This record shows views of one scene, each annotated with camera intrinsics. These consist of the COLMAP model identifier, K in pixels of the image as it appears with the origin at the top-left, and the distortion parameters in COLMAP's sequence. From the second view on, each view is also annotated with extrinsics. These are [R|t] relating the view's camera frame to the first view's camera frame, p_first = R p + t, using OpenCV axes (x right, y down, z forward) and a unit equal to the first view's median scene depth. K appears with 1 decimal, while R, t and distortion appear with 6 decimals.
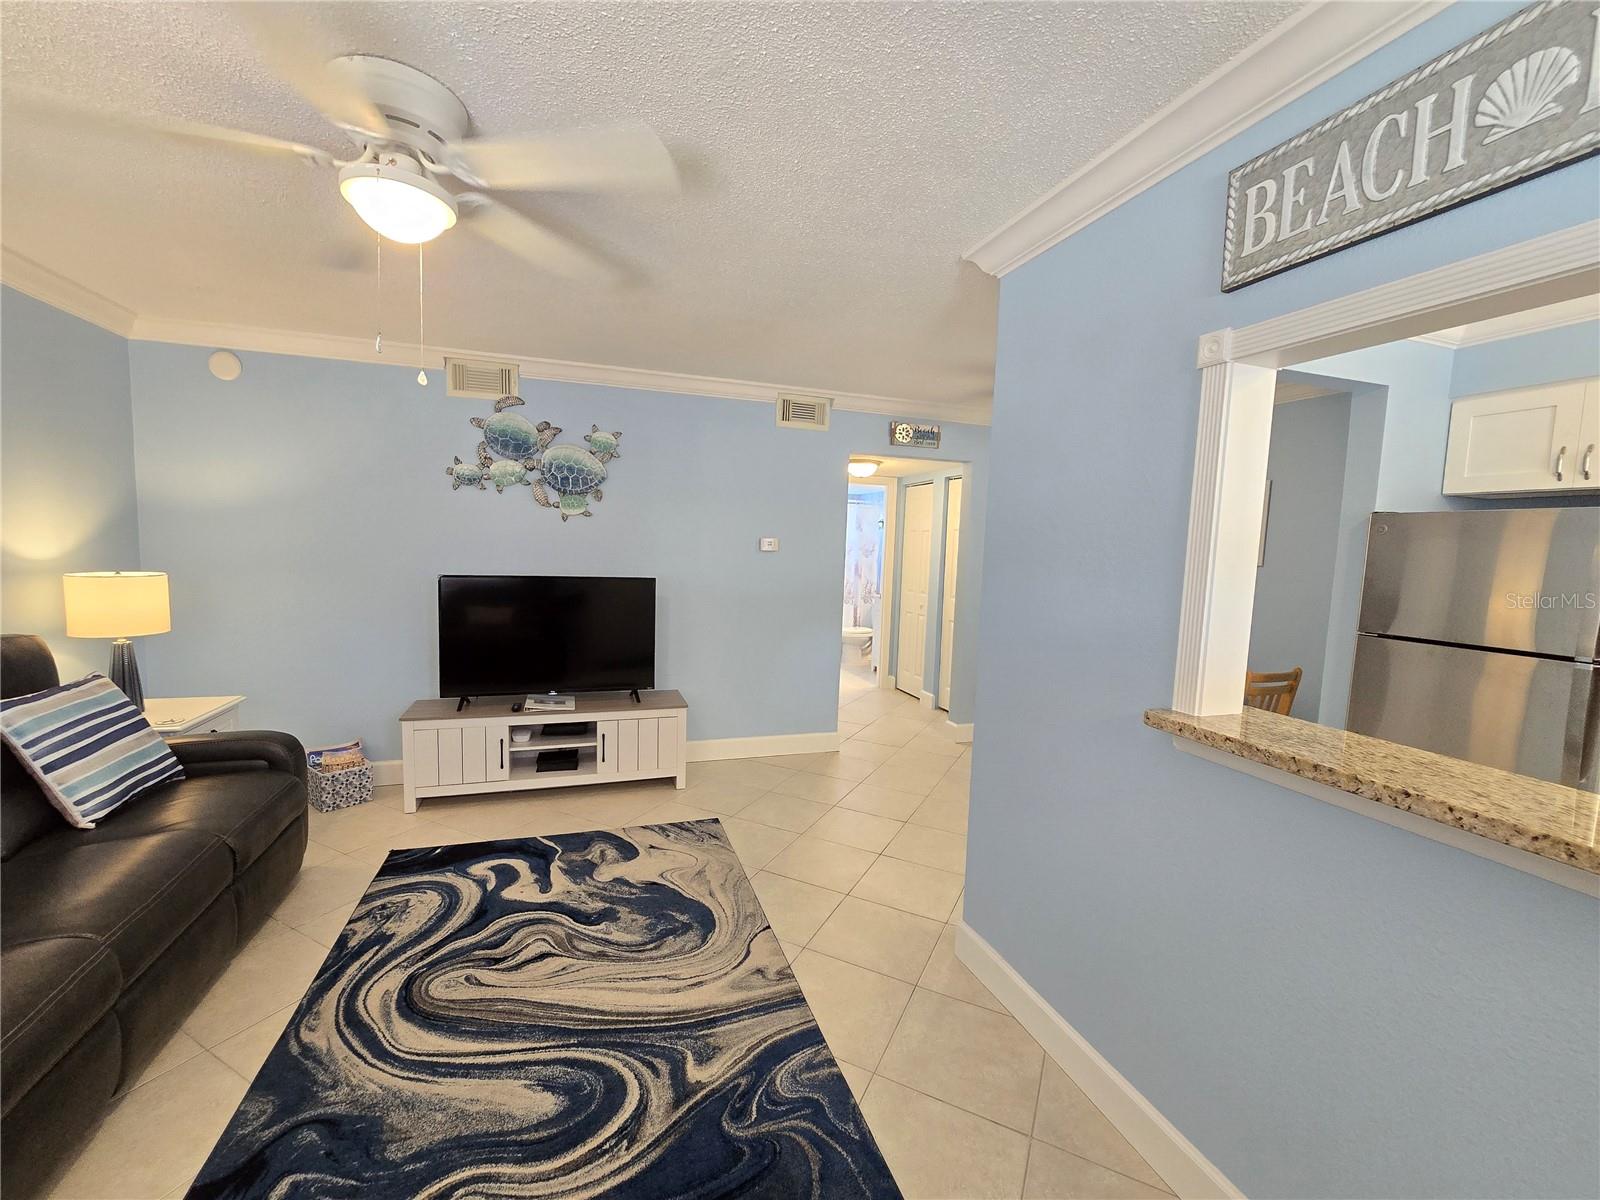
lens RADIAL K [[658.2, 0, 792.2], [0, 658.2, 604.4], [0, 0, 1]] dist [-0.003689, 0.000895]
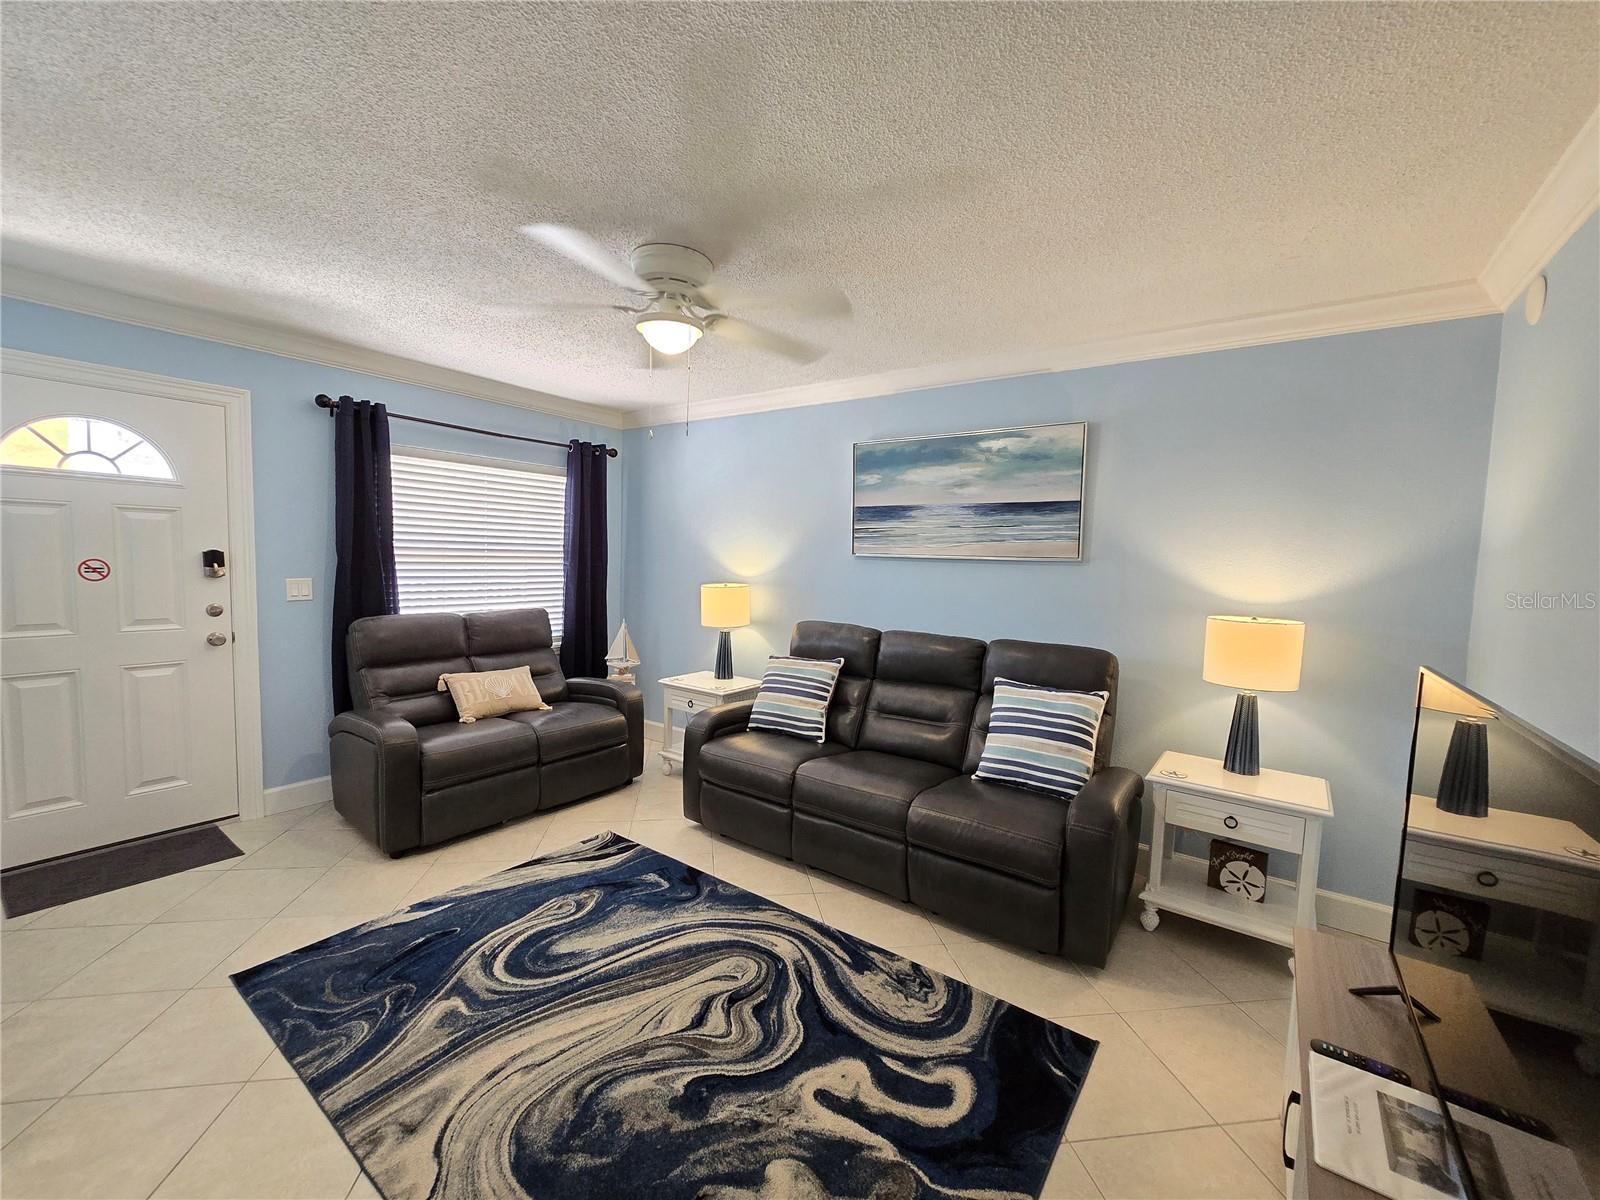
lens RADIAL K [[658.2, 0, 792.6], [0, 658.2, 604.2], [0, 0, 1]] dist [-0.003689, 0.000895]
pose [[-0.816346, -0.014963, -0.577370, 0.029998], [-0.110949, 0.985109, 0.131342, -0.136528], [0.566807, 0.171279, -0.805850, 1.617666]]
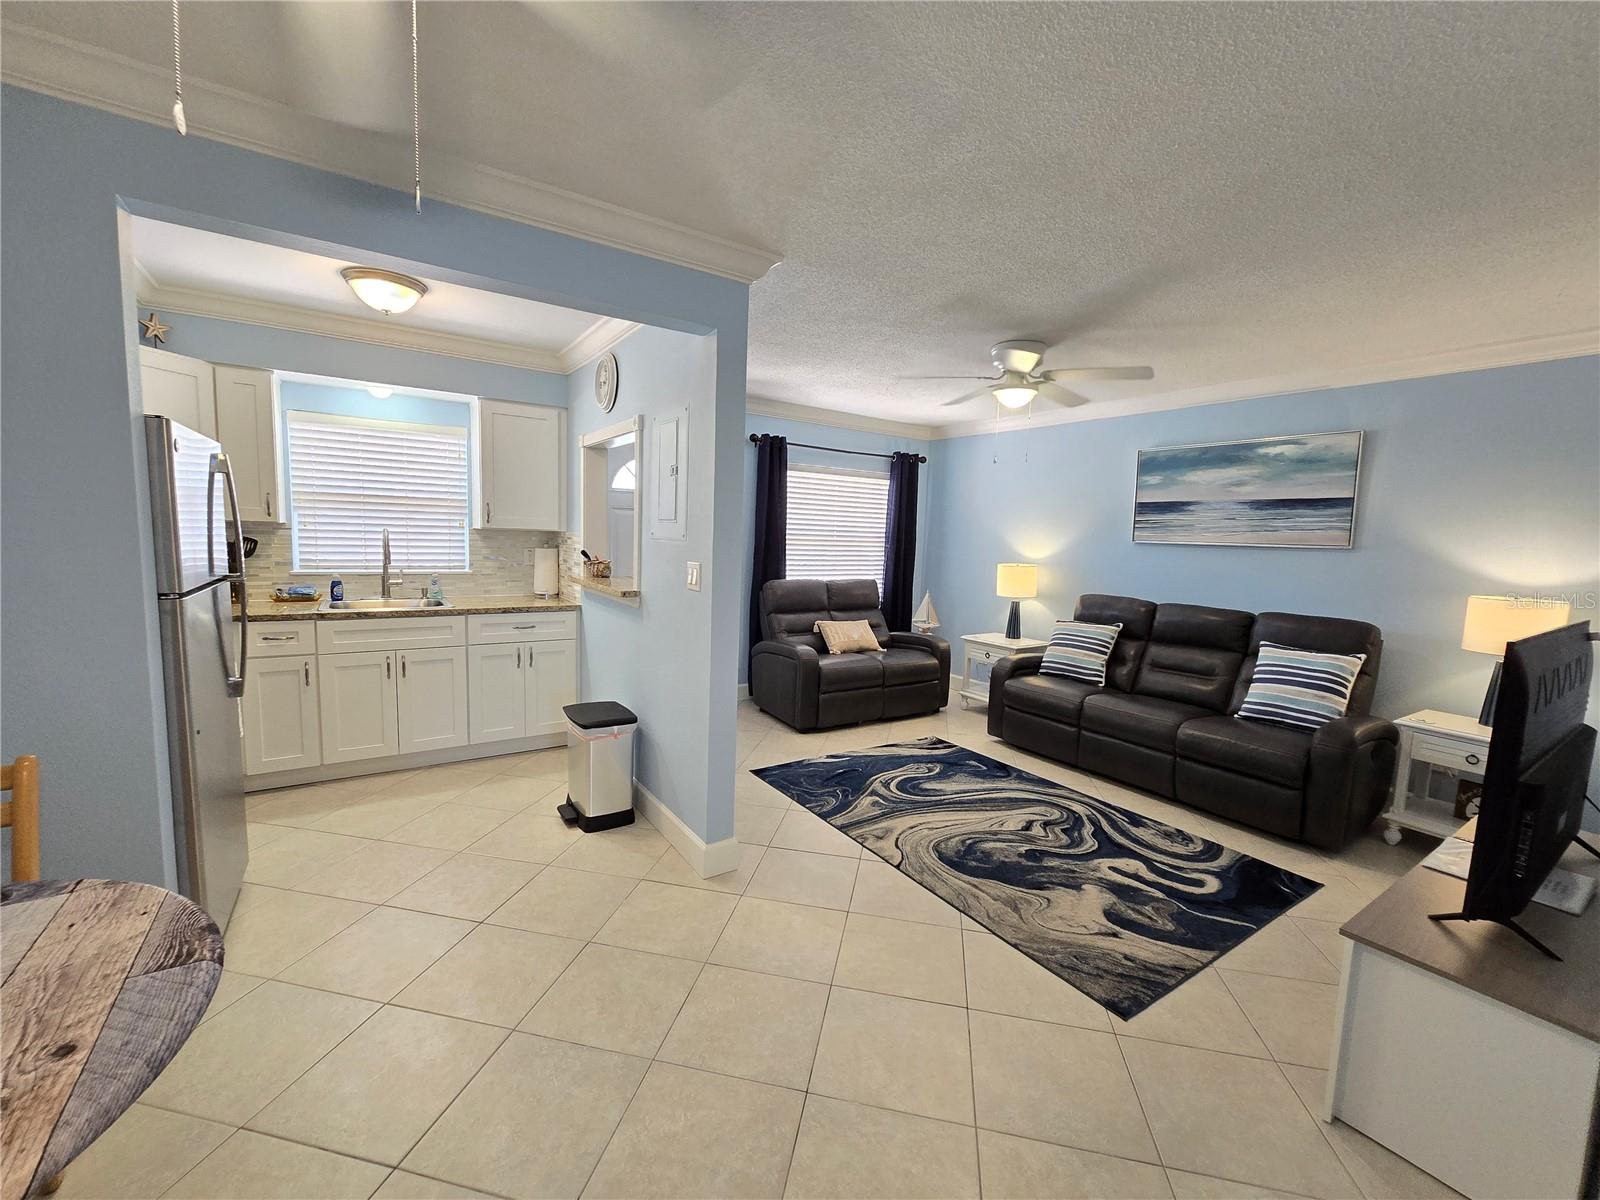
lens RADIAL K [[658.2, 0, 794.9], [0, 658.2, 603.8], [0, 0, 1]] dist [-0.003689, 0.000895]
pose [[-0.963448, -0.040996, -0.264742, 0.477707], [-0.093133, 0.977838, 0.187507, -0.153650], [0.251187, 0.205309, -0.945914, 2.037151]]
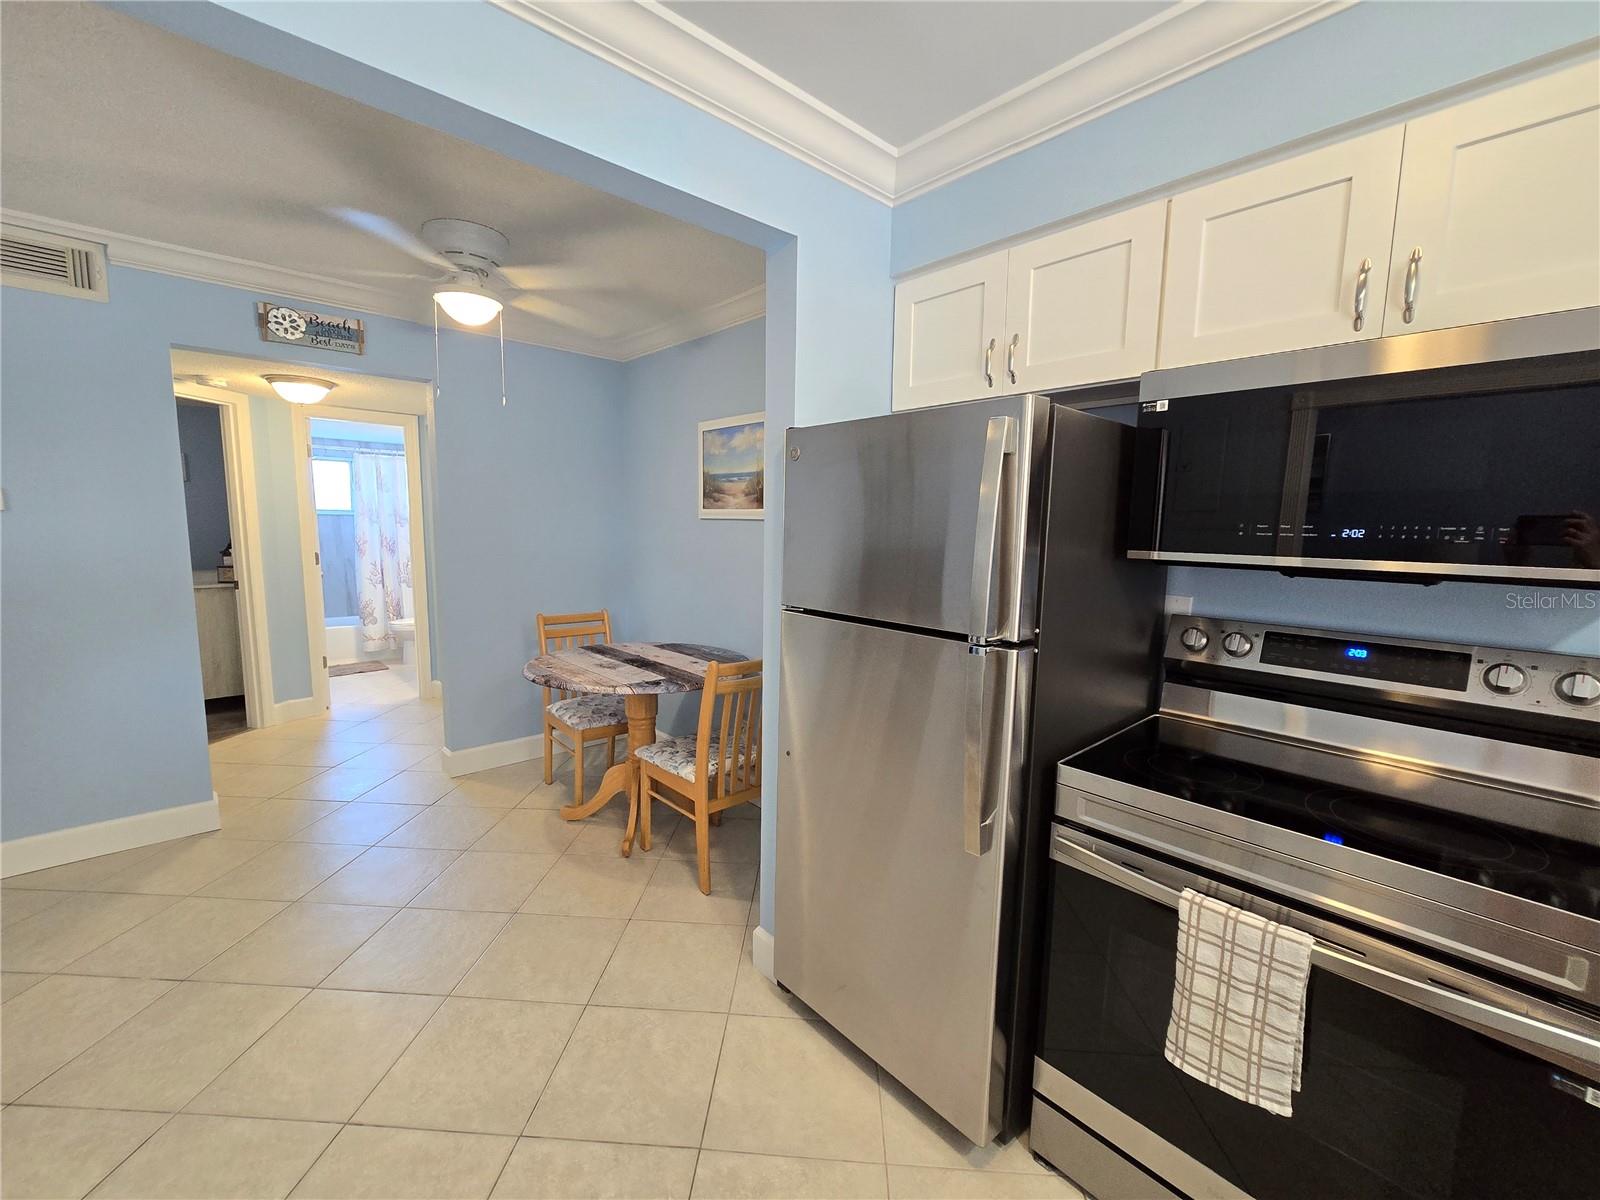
lens RADIAL K [[658.2, 0, 790.2], [0, 658.2, 605.4], [0, 0, 1]] dist [-0.003689, 0.000895]
pose [[0.918766, -0.066653, 0.389136, 0.677530], [0.050314, 0.997377, 0.052041, 0.007533], [-0.391584, -0.028235, 0.919709, 0.413432]]
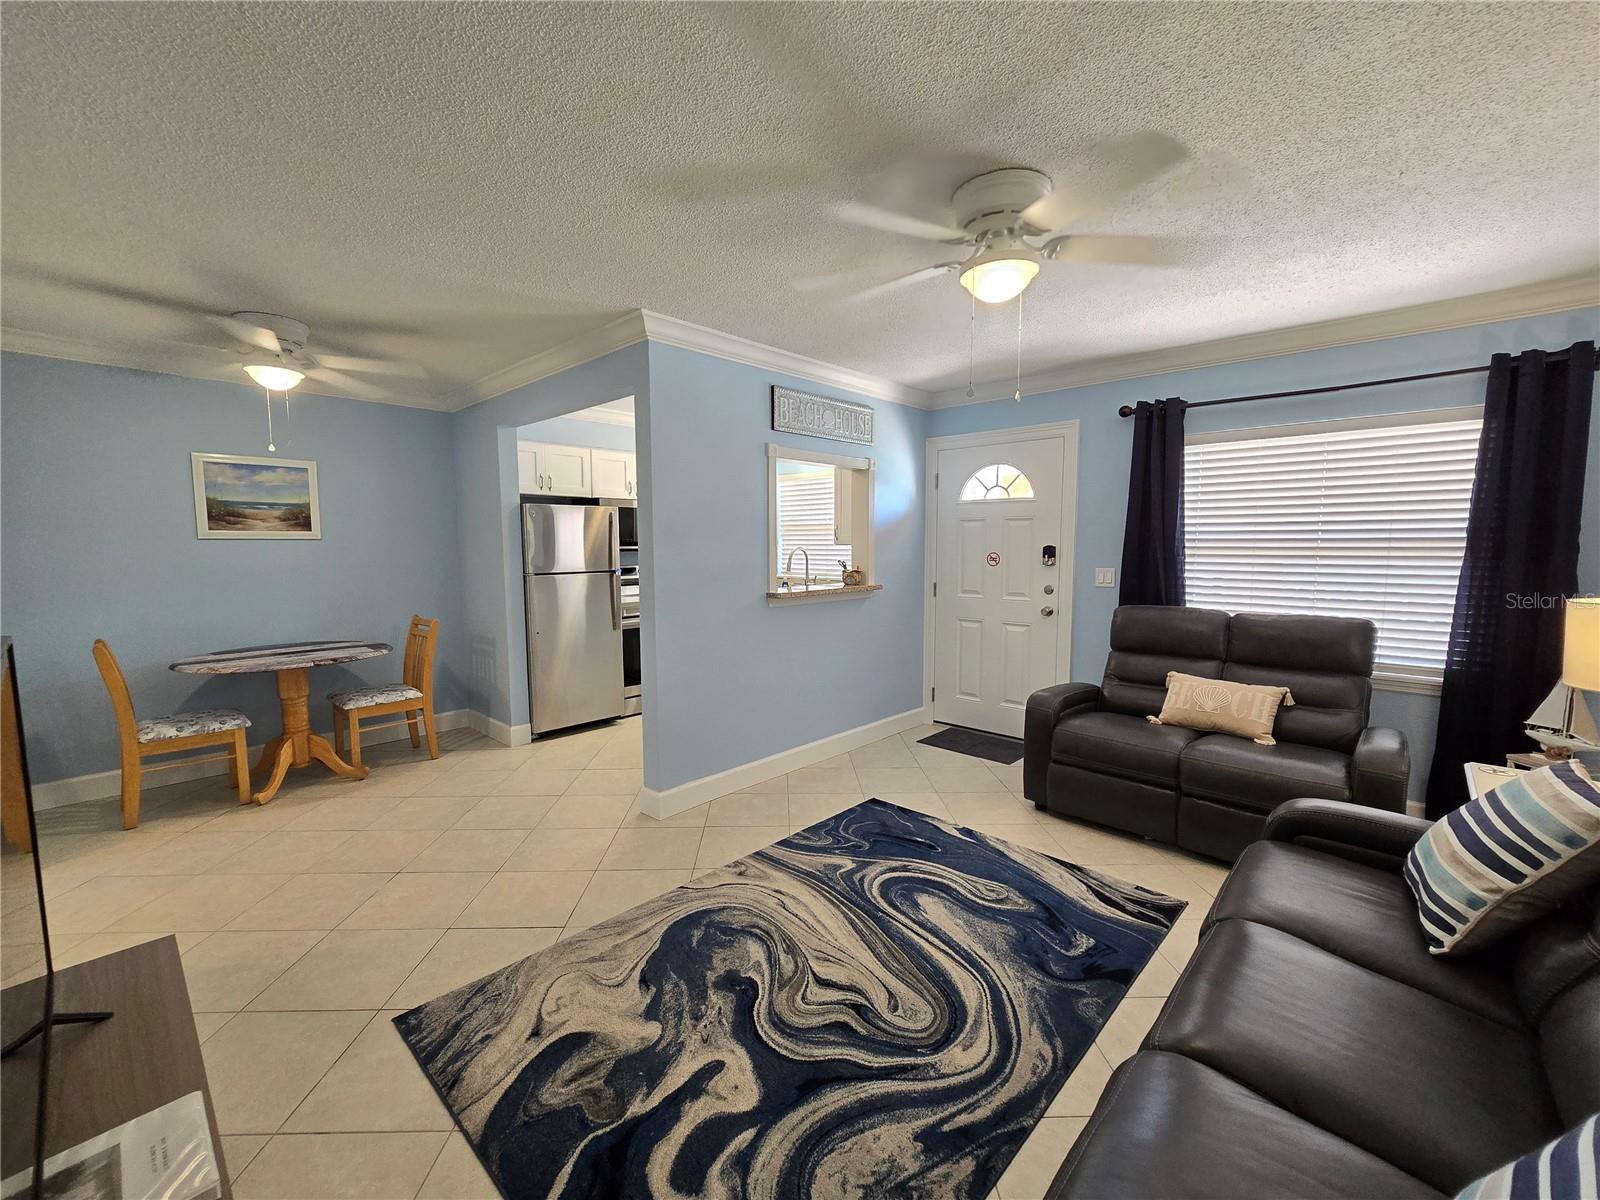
lens RADIAL K [[658.2, 0, 793.2], [0, 658.2, 604.3], [0, 0, 1]] dist [-0.003689, 0.000895]
pose [[-0.471921, -0.116034, 0.873972, -1.053955], [0.068749, 0.983440, 0.167690, -0.132203], [-0.878956, 0.139221, -0.456128, 1.328591]]
